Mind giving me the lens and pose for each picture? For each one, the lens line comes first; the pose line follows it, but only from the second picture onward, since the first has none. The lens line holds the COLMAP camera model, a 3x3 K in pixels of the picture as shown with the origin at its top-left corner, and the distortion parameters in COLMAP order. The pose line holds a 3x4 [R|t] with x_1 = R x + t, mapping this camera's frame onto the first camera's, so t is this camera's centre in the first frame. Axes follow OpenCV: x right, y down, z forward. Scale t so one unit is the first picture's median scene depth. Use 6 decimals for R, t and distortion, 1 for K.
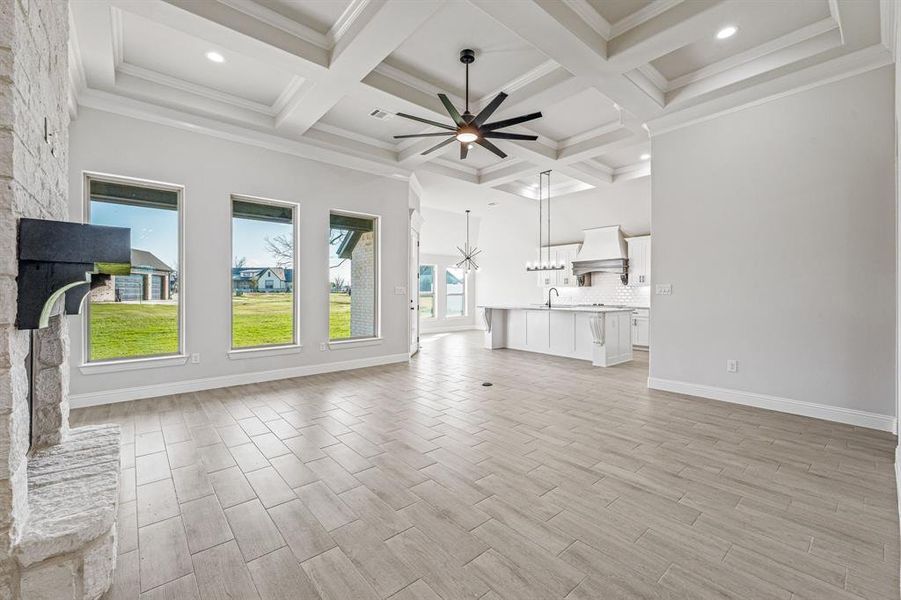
lens RADIAL K [[372.9, 0, 449.9], [0, 372.9, 295.8], [0, 0, 1]] dist [-0.003511, -0.001238]
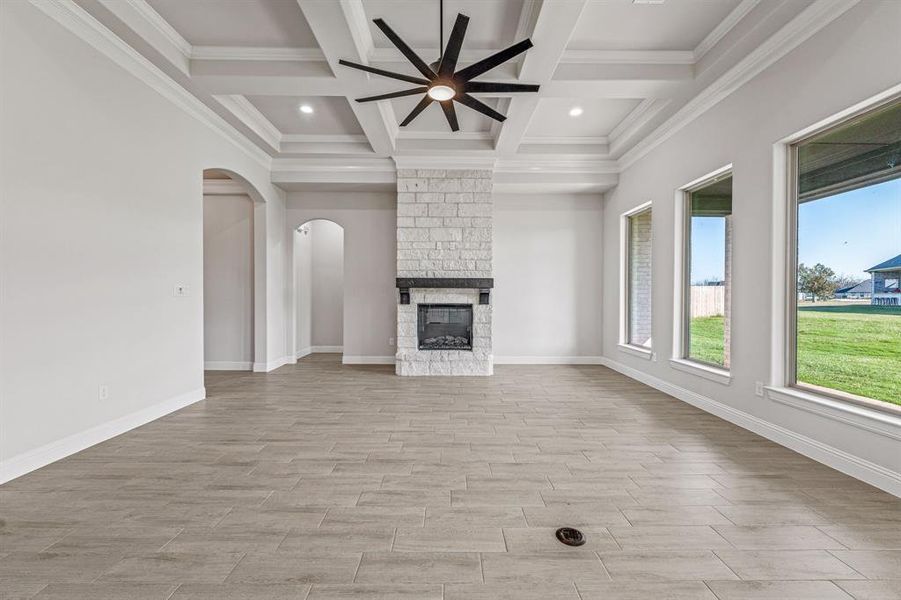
lens RADIAL K [[372.9, 0, 455.0], [0, 372.9, 299.3], [0, 0, 1]] dist [-0.003511, -0.001238]
pose [[-0.652871, 0.003071, -0.757463, 0.755284], [-0.011399, 0.999839, 0.013878, -0.011639], [0.757383, 0.017695, -0.652731, 1.885282]]
